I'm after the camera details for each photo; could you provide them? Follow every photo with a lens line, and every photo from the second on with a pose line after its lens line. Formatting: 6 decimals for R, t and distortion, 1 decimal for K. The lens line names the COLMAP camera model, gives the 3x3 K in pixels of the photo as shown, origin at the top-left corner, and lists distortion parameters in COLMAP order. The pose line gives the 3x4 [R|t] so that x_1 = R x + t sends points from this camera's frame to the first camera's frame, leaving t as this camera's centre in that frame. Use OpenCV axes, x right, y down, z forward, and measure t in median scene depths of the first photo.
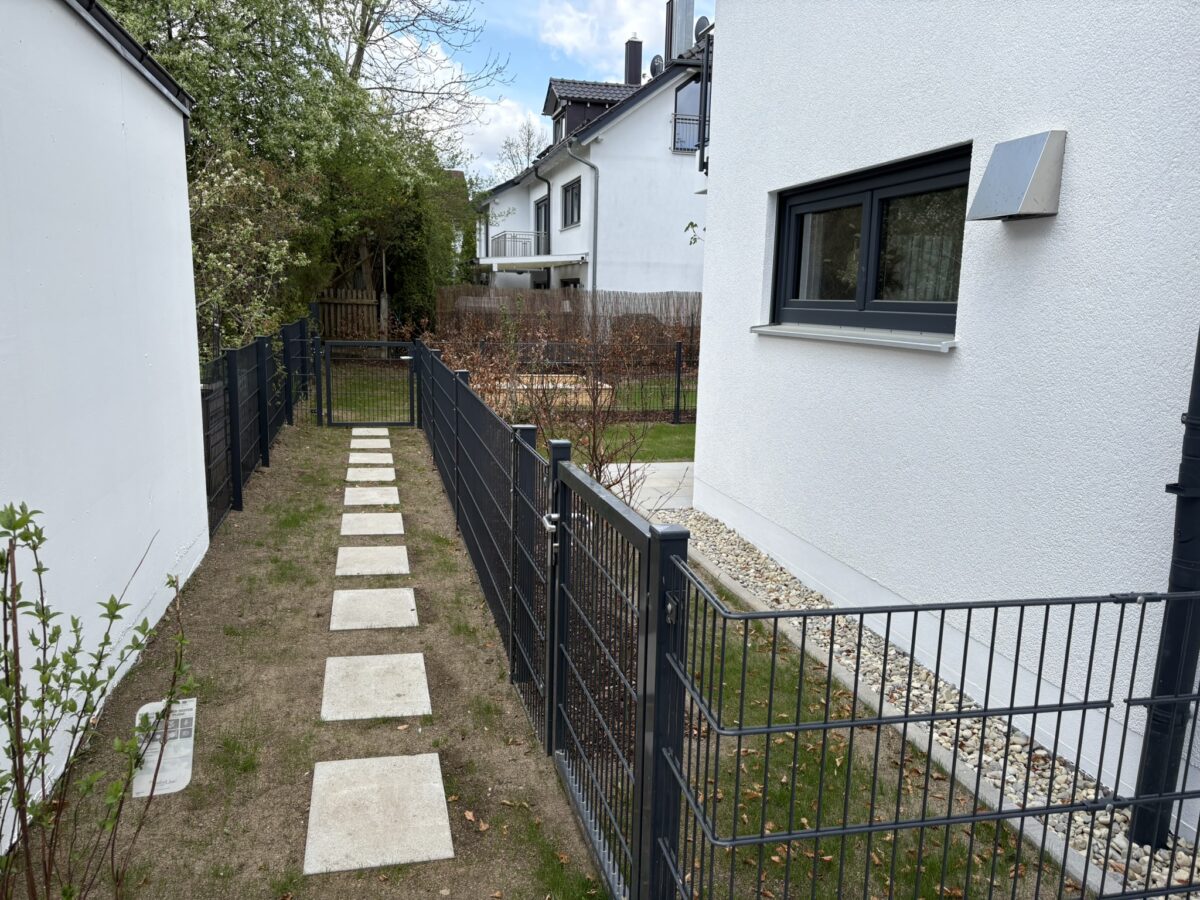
lens RADIAL K [[906.0, 0, 600.9], [0, 906.0, 449.4], [0, 0, 1]] dist [0.061338, -0.067318]
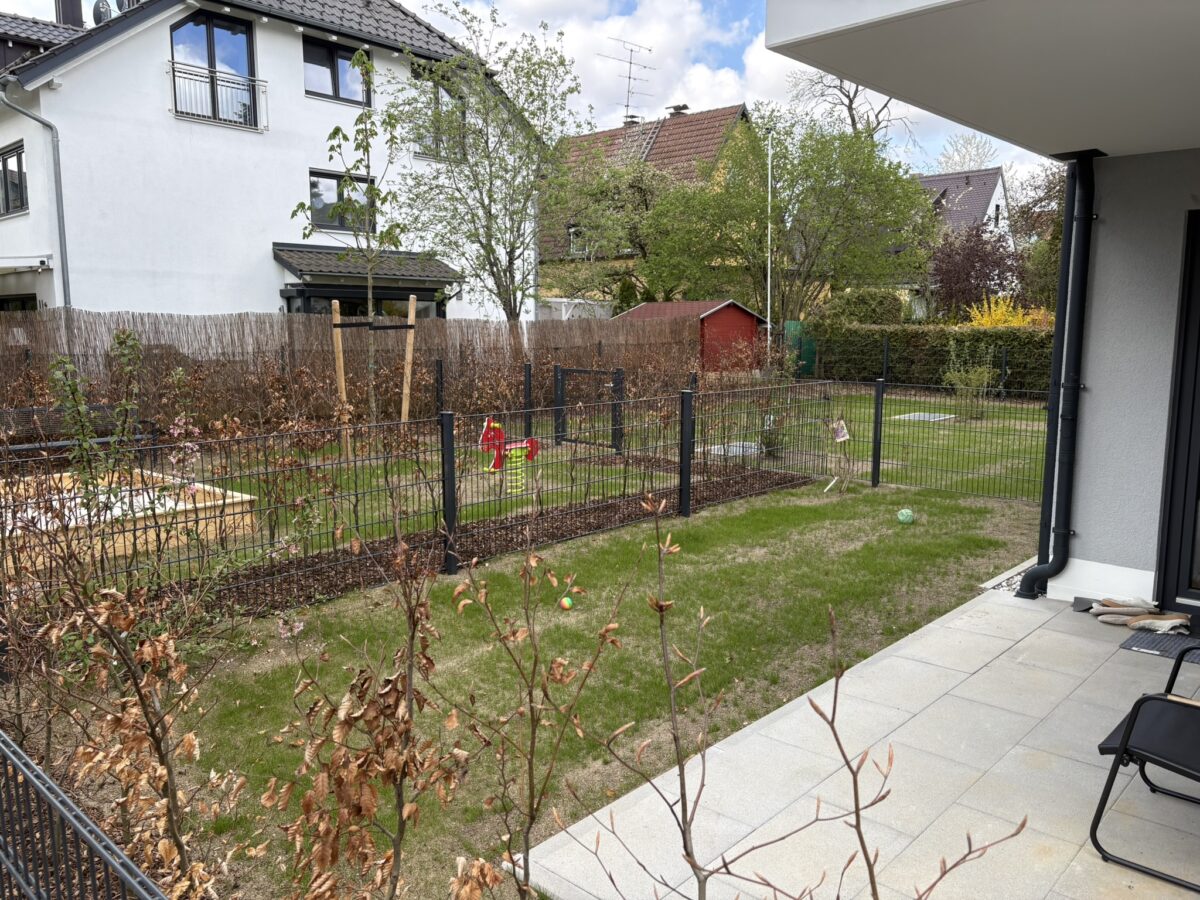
lens RADIAL K [[906.0, 0, 600.9], [0, 906.0, 449.4], [0, 0, 1]] dist [0.061338, -0.067318]
pose [[0.835546, -0.096964, 0.540797, -0.056033], [0.107141, 0.994162, 0.012717, -0.043988], [-0.538873, 0.047316, 0.841057, 0.241361]]
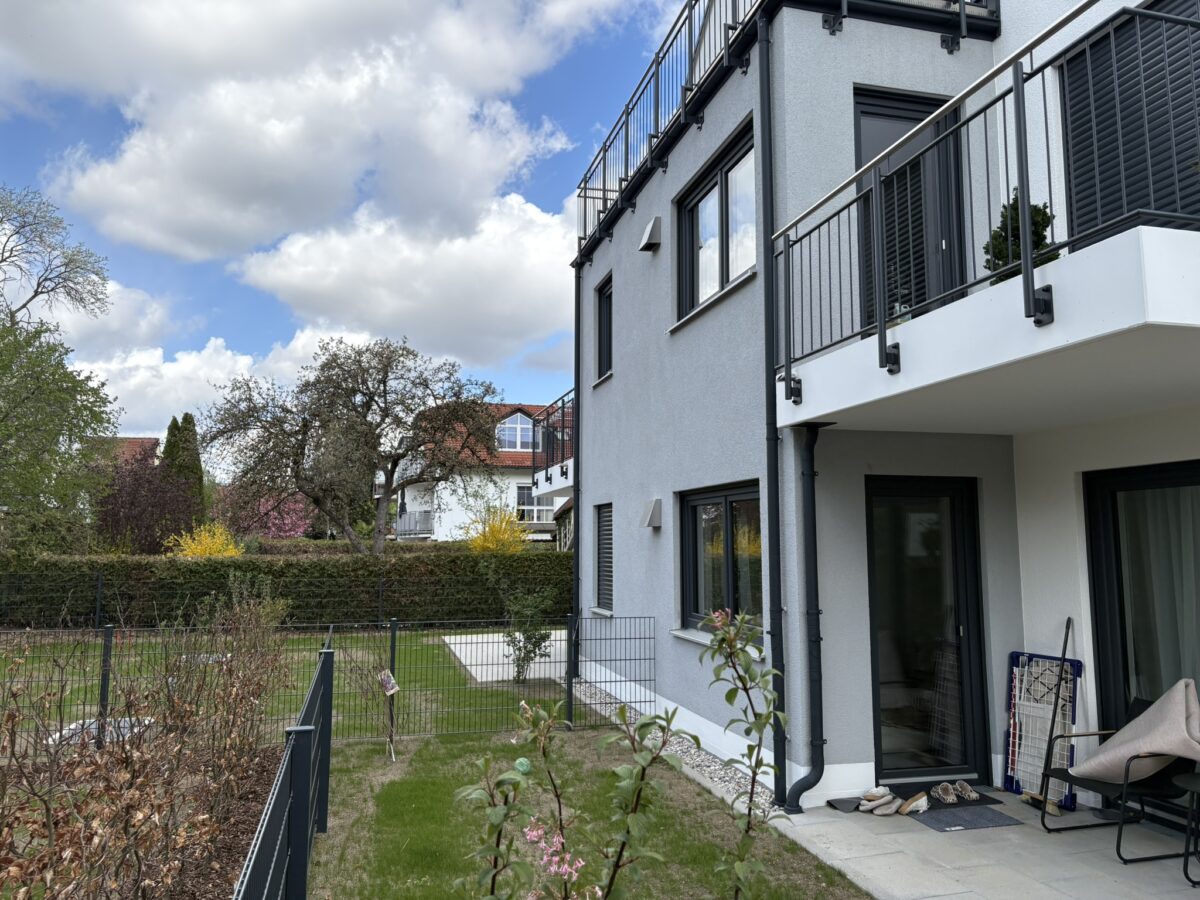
lens RADIAL K [[906.0, 0, 600.9], [0, 906.0, 449.4], [0, 0, 1]] dist [0.061338, -0.067318]
pose [[-0.020143, 0.081730, 0.996451, -0.115520], [0.167625, 0.982822, -0.077223, -0.091850], [-0.985645, 0.165474, -0.033497, 0.488167]]
